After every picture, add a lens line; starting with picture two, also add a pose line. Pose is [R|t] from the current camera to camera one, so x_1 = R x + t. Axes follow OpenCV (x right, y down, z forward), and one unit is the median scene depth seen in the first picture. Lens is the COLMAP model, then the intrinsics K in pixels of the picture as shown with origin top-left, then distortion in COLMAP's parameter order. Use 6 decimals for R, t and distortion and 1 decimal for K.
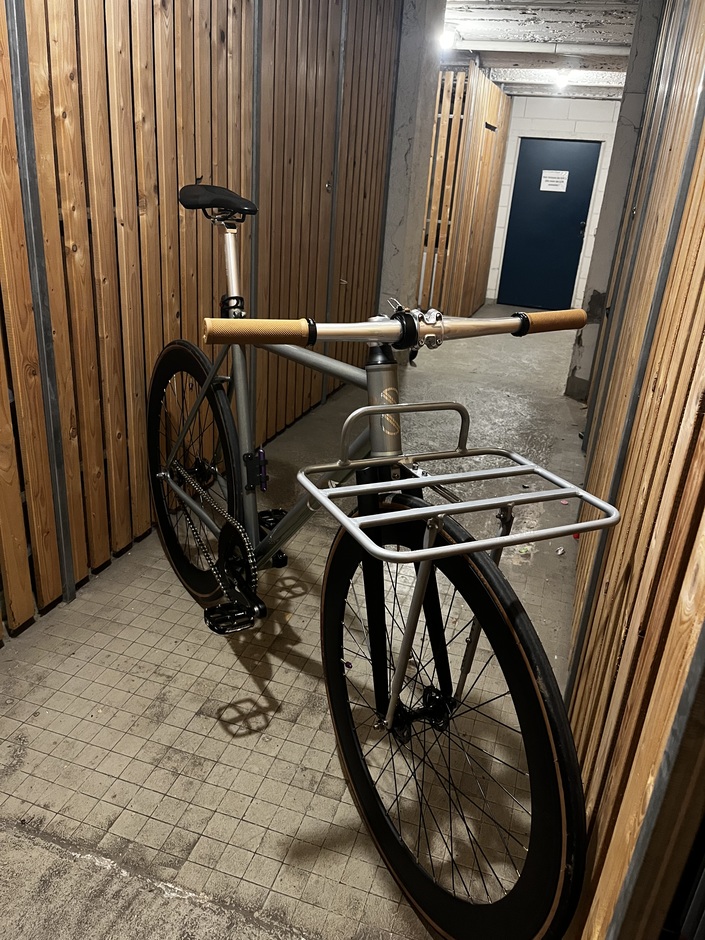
lens RADIAL K [[730.1, 0, 352.2], [0, 730.1, 466.1], [0, 0, 1]] dist [0.023009, -0.010162]
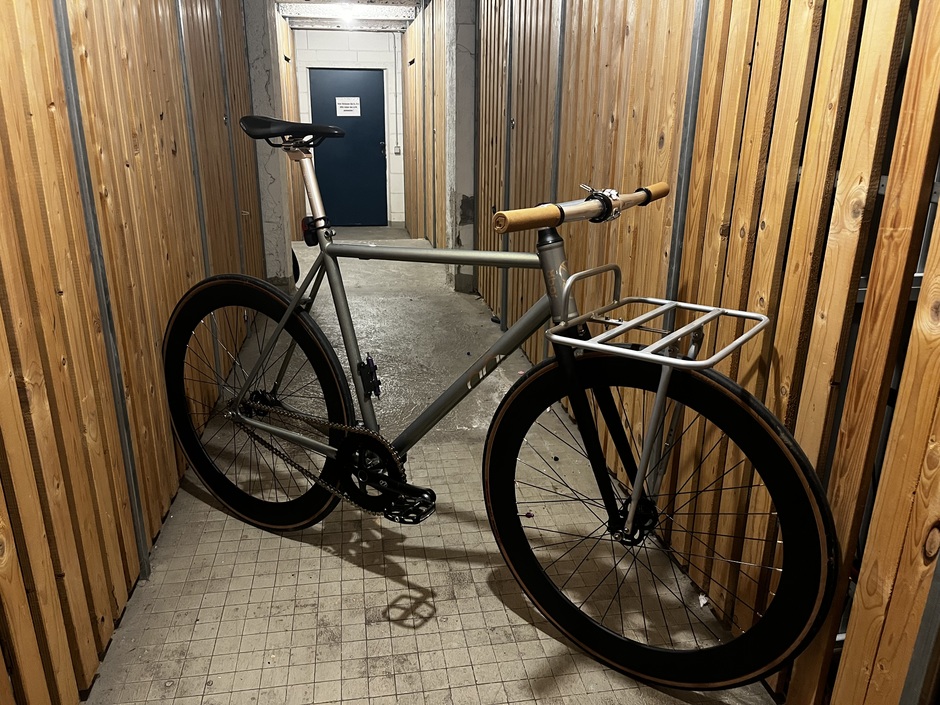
lens RADIAL K [[730.1, 0, 467.1], [0, 730.1, 357.5], [0, 0, 1]] dist [0.023009, -0.010162]
pose [[0.885870, -0.204281, 0.416537, -0.413415], [0.223511, 0.974698, 0.002666, 0.006234], [-0.406543, 0.090738, 0.909115, -0.012825]]
